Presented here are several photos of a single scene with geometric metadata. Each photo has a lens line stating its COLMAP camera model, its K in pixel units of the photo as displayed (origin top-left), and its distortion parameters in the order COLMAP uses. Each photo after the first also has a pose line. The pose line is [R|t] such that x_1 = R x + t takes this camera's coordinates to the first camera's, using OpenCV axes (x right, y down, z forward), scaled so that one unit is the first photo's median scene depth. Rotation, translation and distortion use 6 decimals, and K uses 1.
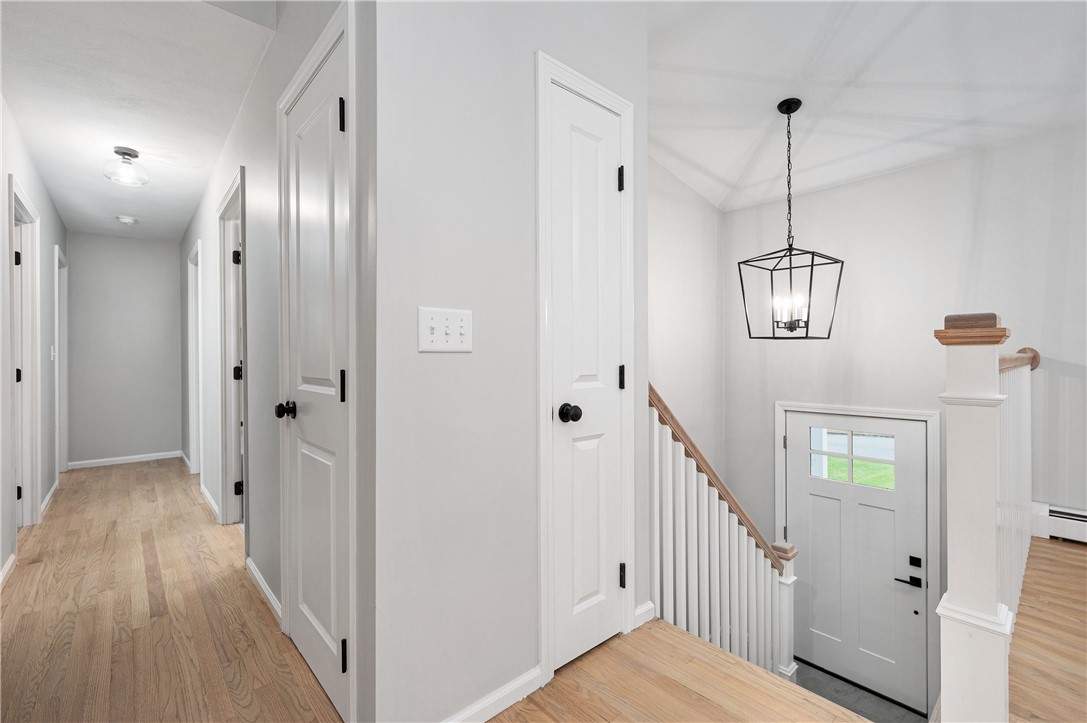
lens RADIAL K [[468.8, 0, 542.4], [0, 468.8, 359.8], [0, 0, 1]] dist [-0.000542, -0.000235]
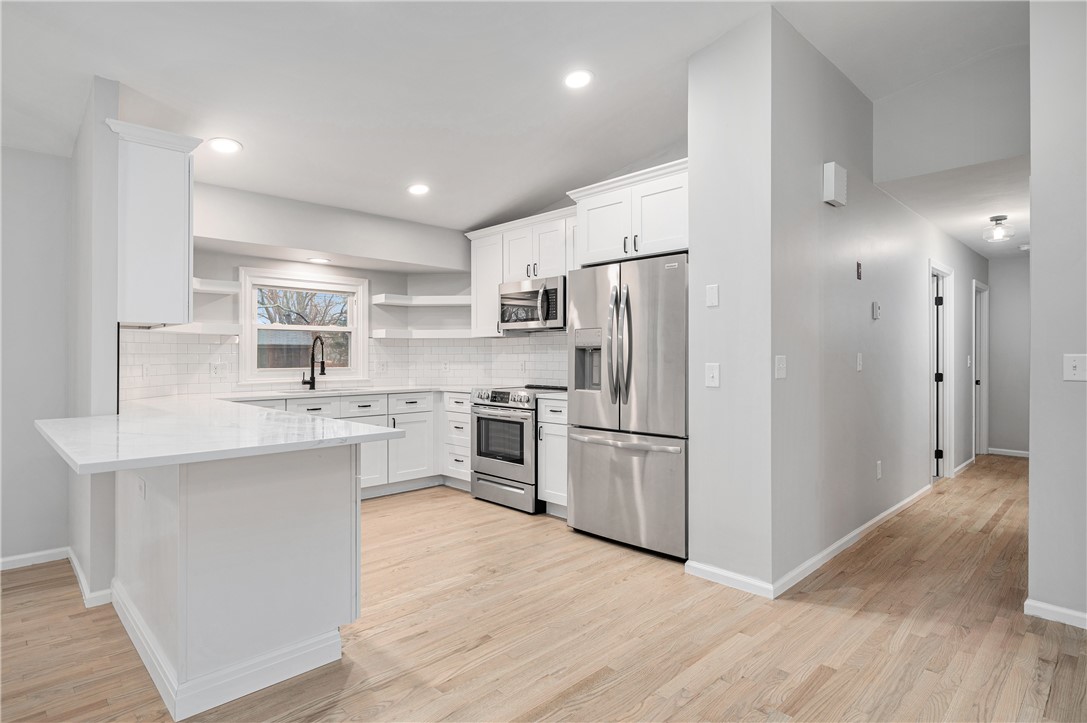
lens RADIAL K [[578.6, 0, 544.3], [0, 578.6, 354.7], [0, 0, 1]] dist [0.000814, -0.000047]
pose [[0.057009, 0.004438, -0.998364, 0.751915], [-0.002234, 0.999988, 0.004318, -0.050436], [0.998371, 0.001984, 0.057019, -0.434948]]
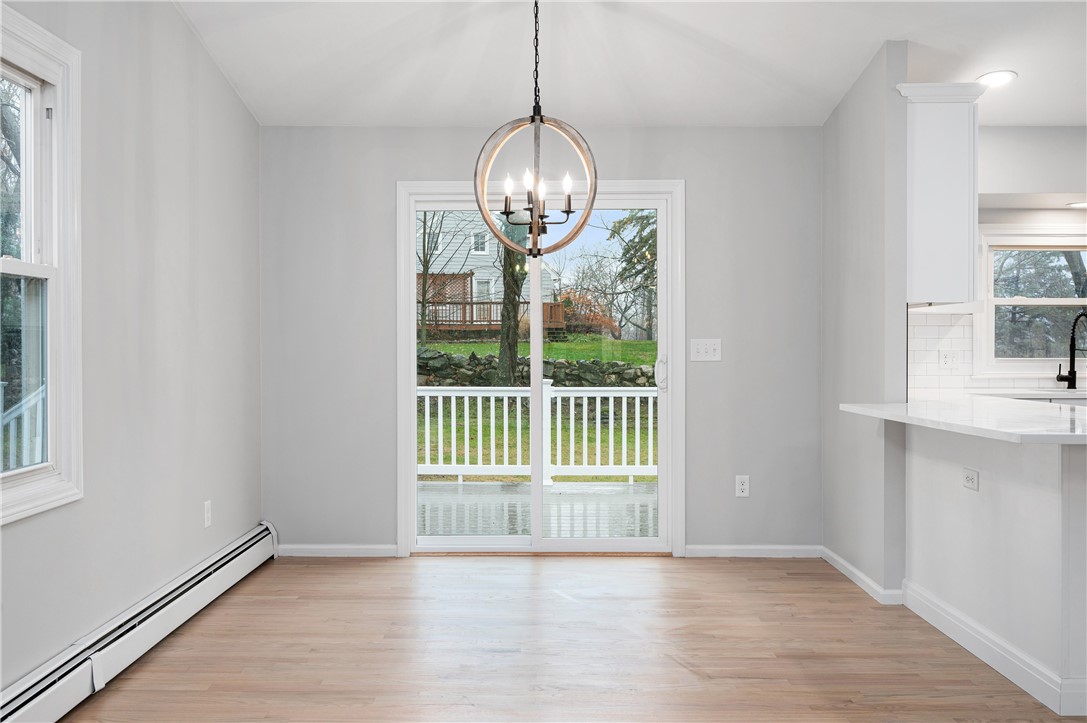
lens RADIAL K [[946.4, 0, 536.4], [0, 946.4, 356.0], [0, 0, 1]] dist [0.006189, 0.008326]
pose [[-0.658087, 0.016180, -0.752768, 1.240861], [0.004300, 0.999834, 0.017732, -0.045958], [0.752929, 0.008432, -0.658047, -0.565754]]
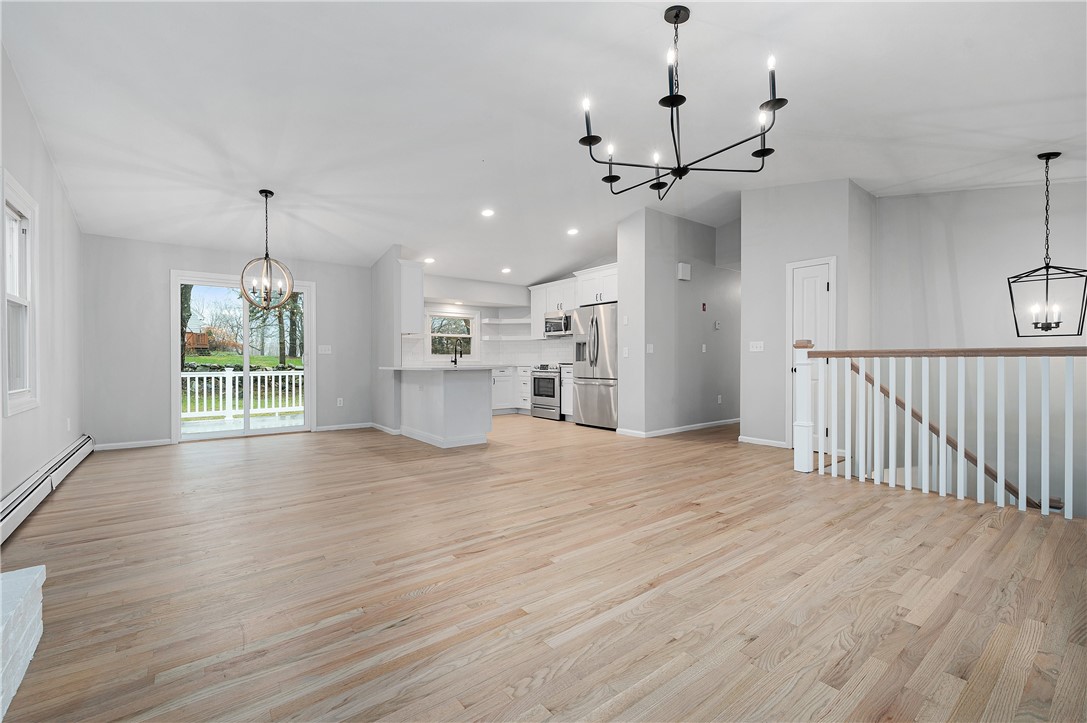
lens RADIAL K [[468.8, 0, 542.4], [0, 468.8, 359.8], [0, 0, 1]] dist [-0.000542, -0.000235]
pose [[-0.055207, 0.008091, -0.998442, 1.904052], [0.000535, 0.999967, 0.008074, 0.009228], [0.998475, -0.000089, -0.055210, -0.323056]]
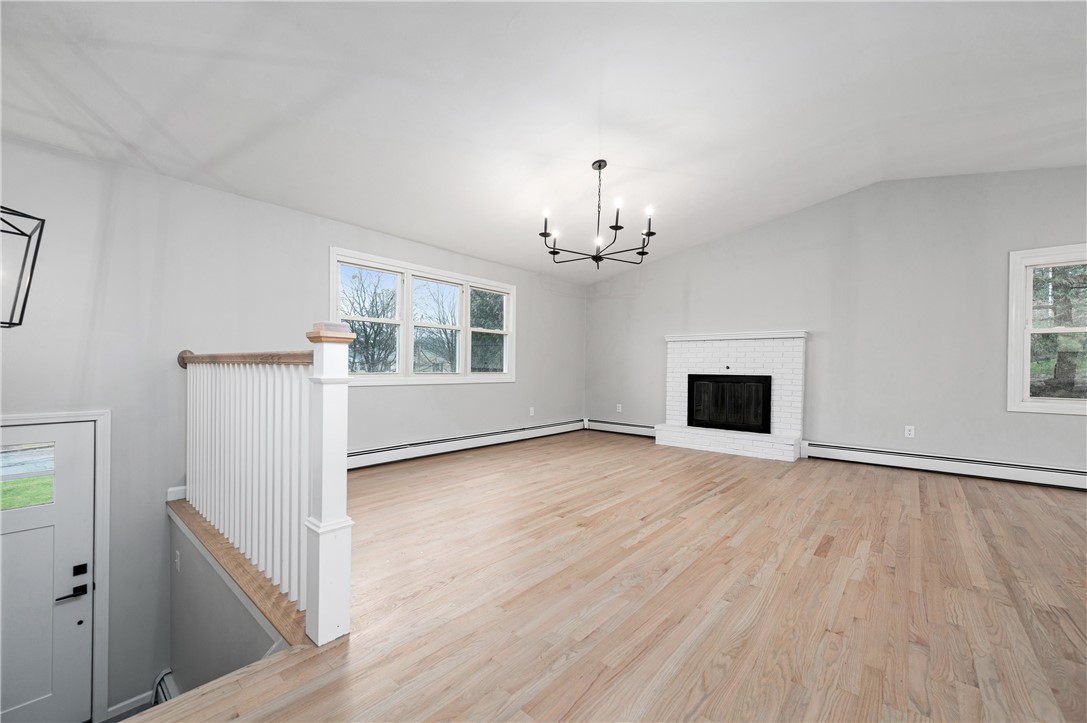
lens RADIAL K [[430.3, 0, 538.7], [0, 430.3, 371.1], [0, 0, 1]] dist [-0.001964, 0.000084]
pose [[-0.132058, -0.001455, 0.991241, -0.217881], [-0.009985, 0.999950, 0.000138, 0.019086], [-0.991192, -0.009880, -0.132065, 0.218508]]
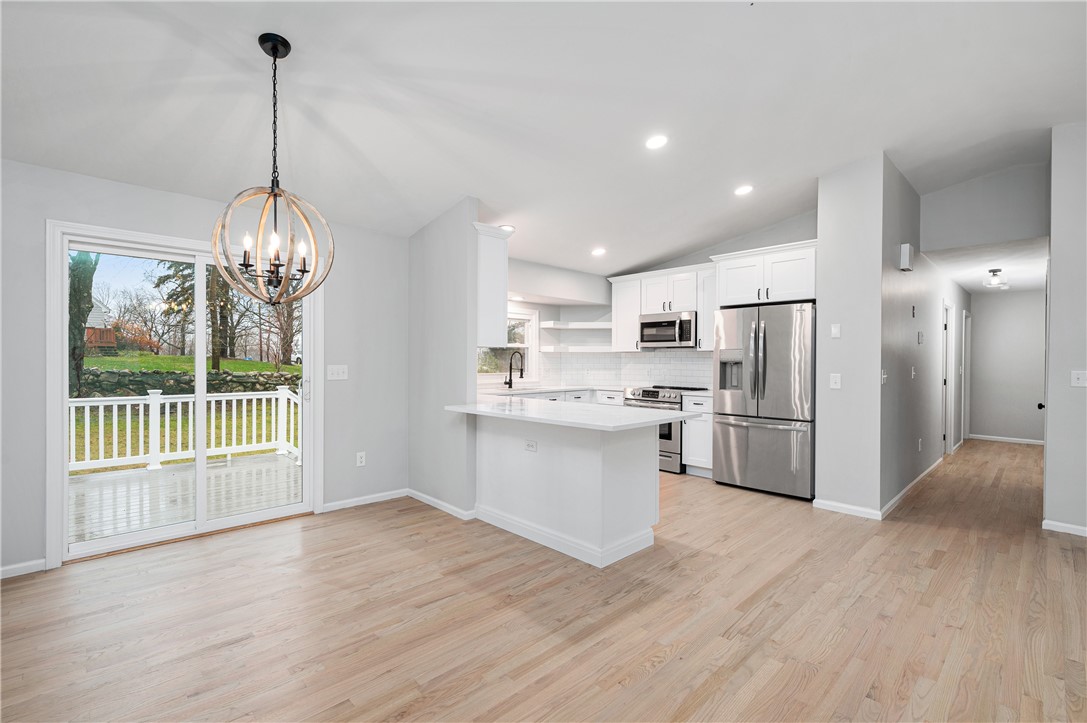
lens RADIAL K [[489.1, 0, 543.5], [0, 489.1, 361.5], [0, 0, 1]] dist [0.001136, 0.000645]
pose [[0.045146, 0.011192, -0.998918, 1.098890], [-0.007602, 0.999912, 0.010859, -0.076027], [0.998951, 0.007103, 0.045227, -0.994166]]
